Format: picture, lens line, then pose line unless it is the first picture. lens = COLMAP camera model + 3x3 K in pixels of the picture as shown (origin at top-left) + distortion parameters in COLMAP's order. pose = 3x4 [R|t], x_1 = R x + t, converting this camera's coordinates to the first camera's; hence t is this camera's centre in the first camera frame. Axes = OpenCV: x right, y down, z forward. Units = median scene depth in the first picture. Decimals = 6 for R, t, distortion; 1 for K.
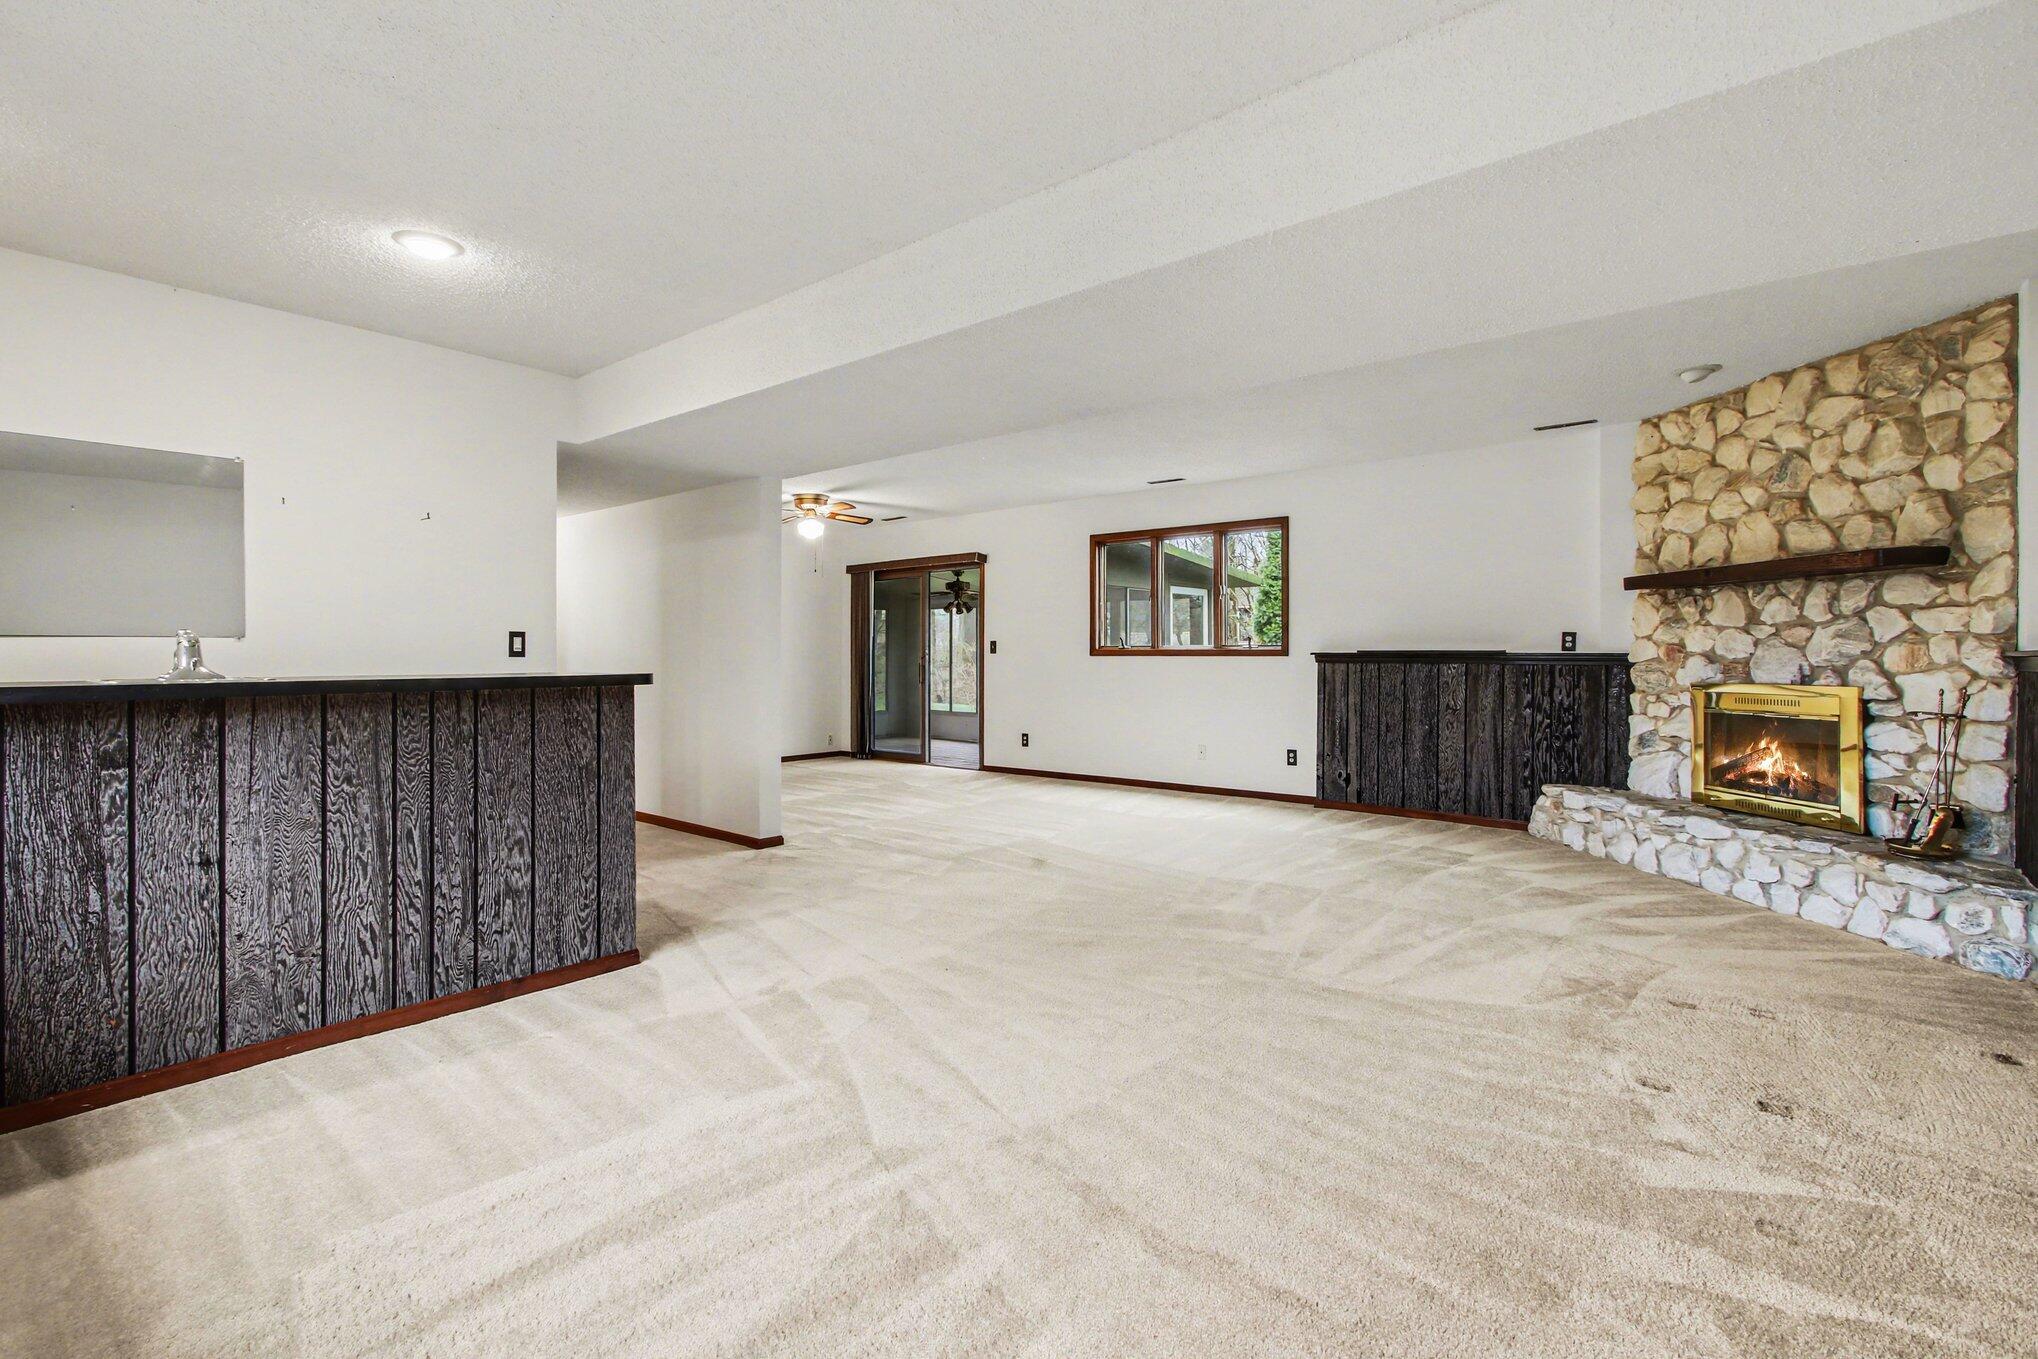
lens RADIAL K [[933.2, 0, 1021.8], [0, 933.2, 653.8], [0, 0, 1]] dist [0.000645, -0.000093]
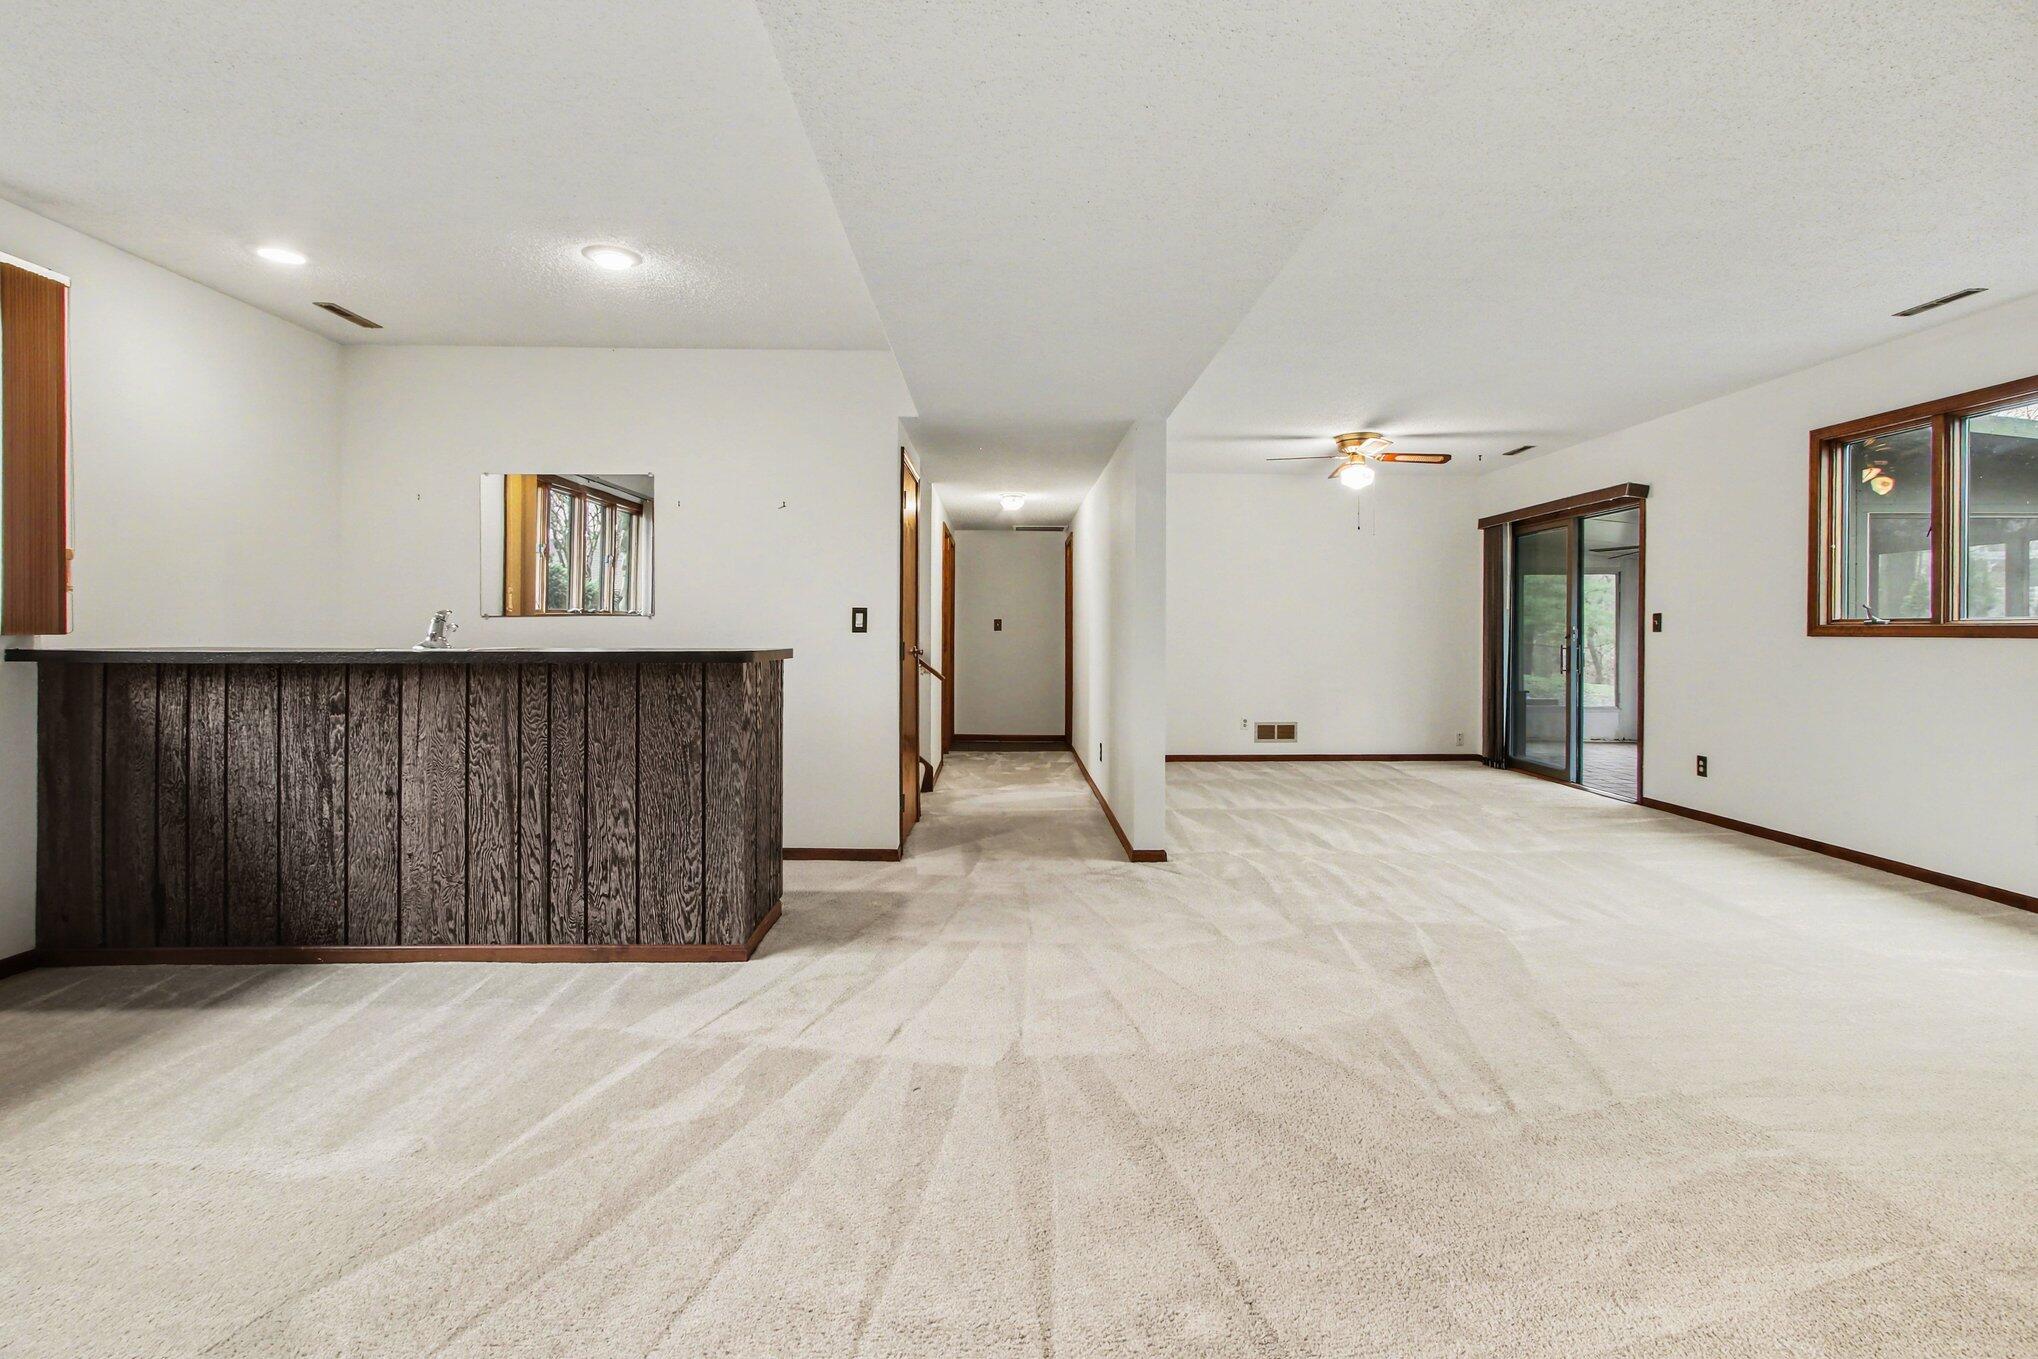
lens RADIAL K [[938.6, 0, 1021.4], [0, 938.6, 630.6], [0, 0, 1]] dist [-0.003601, 0.000061]
pose [[0.658660, 0.001691, -0.752439, 0.570250], [-0.002661, 0.999996, -0.000082, 0.000488], [0.752436, 0.002056, 0.658662, 0.703162]]
